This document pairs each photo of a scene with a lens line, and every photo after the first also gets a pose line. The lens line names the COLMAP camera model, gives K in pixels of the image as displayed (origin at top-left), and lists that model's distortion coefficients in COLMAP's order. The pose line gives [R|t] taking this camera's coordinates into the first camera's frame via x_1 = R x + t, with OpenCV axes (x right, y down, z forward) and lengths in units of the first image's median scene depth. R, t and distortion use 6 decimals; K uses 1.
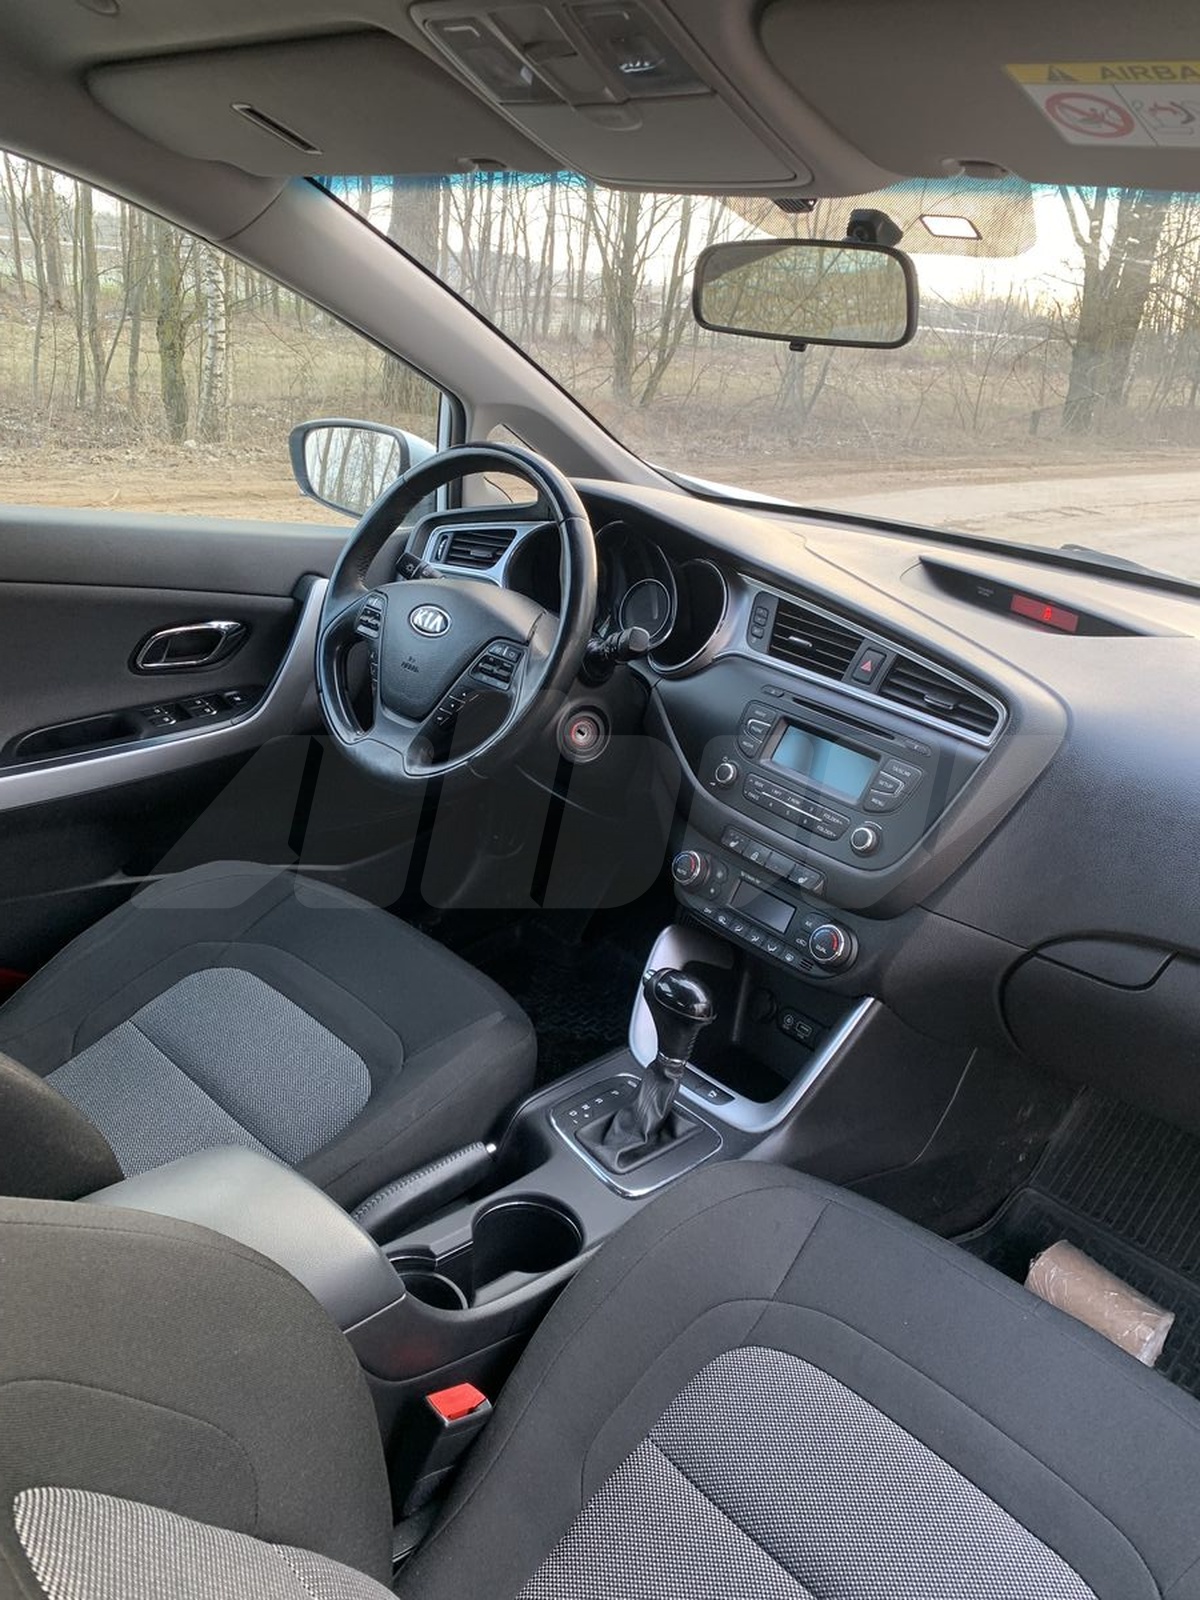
lens RADIAL K [[1220.4, 0, 600.0], [0, 1220.4, 800.0], [0, 0, 1]] dist [0.062493, -0.102013]
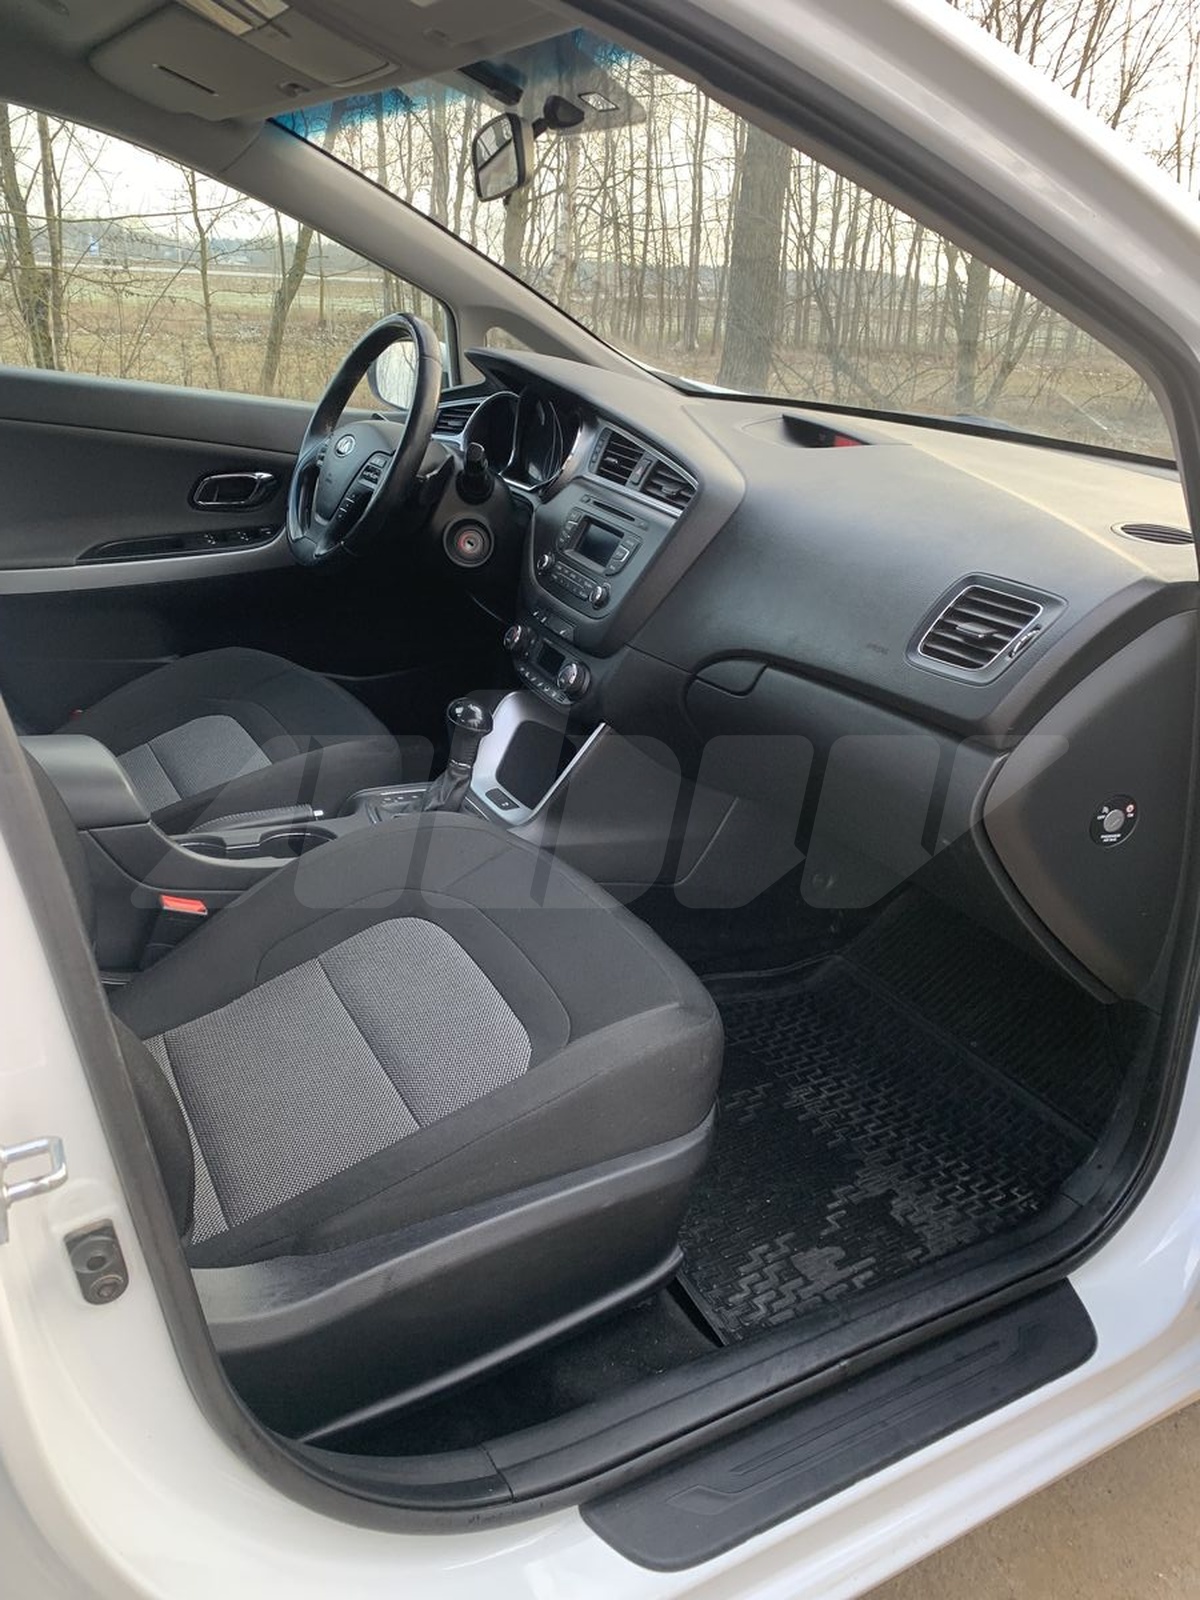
lens RADIAL K [[1220.4, 0, 600.0], [0, 1220.4, 800.0], [0, 0, 1]] dist [0.062493, -0.102013]
pose [[0.957178, 0.067571, -0.281505, 0.518526], [-0.072892, 0.997304, -0.008460, 0.224873], [0.280174, 0.028617, 0.959523, -0.196056]]
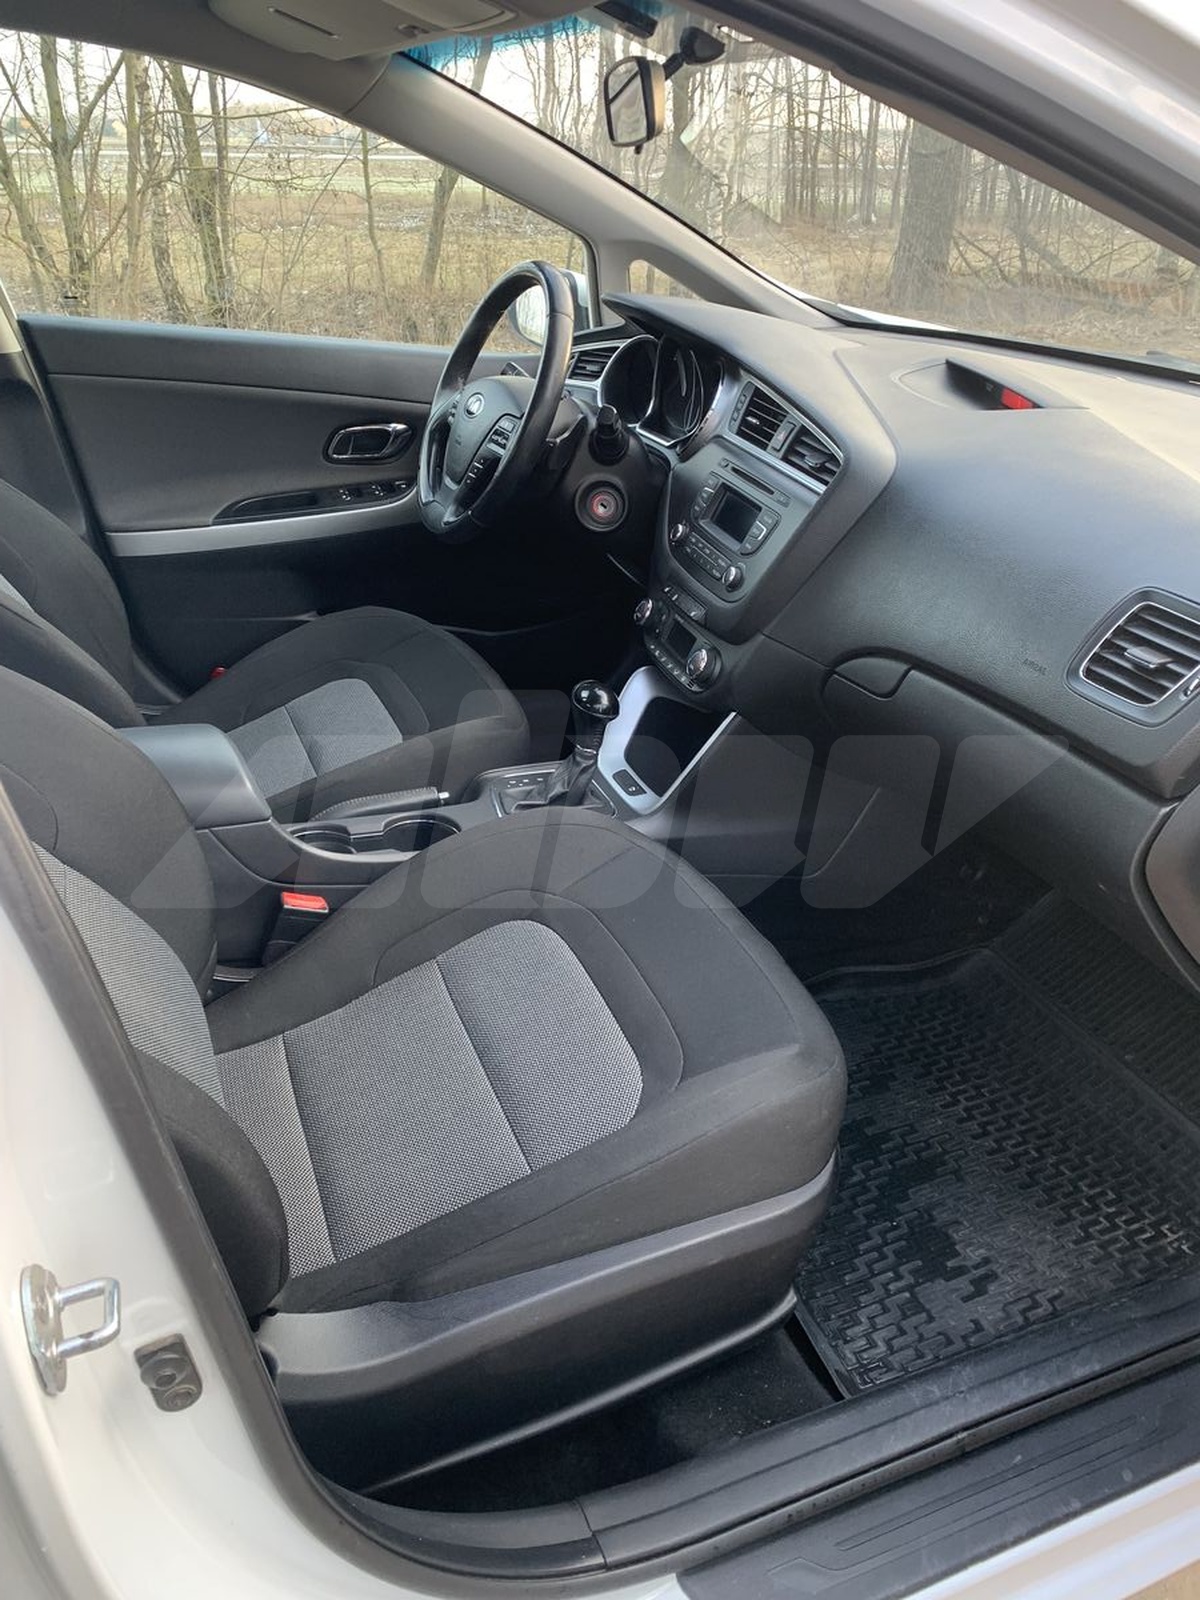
lens RADIAL K [[1218.9, 0, 608.9], [0, 1218.9, 803.9], [0, 0, 1]] dist [0.065248, -0.097914]
pose [[0.915181, 0.113679, -0.386680, 0.519980], [-0.086561, 0.992450, 0.086897, 0.140211], [0.393639, -0.046055, 0.918111, -0.140833]]
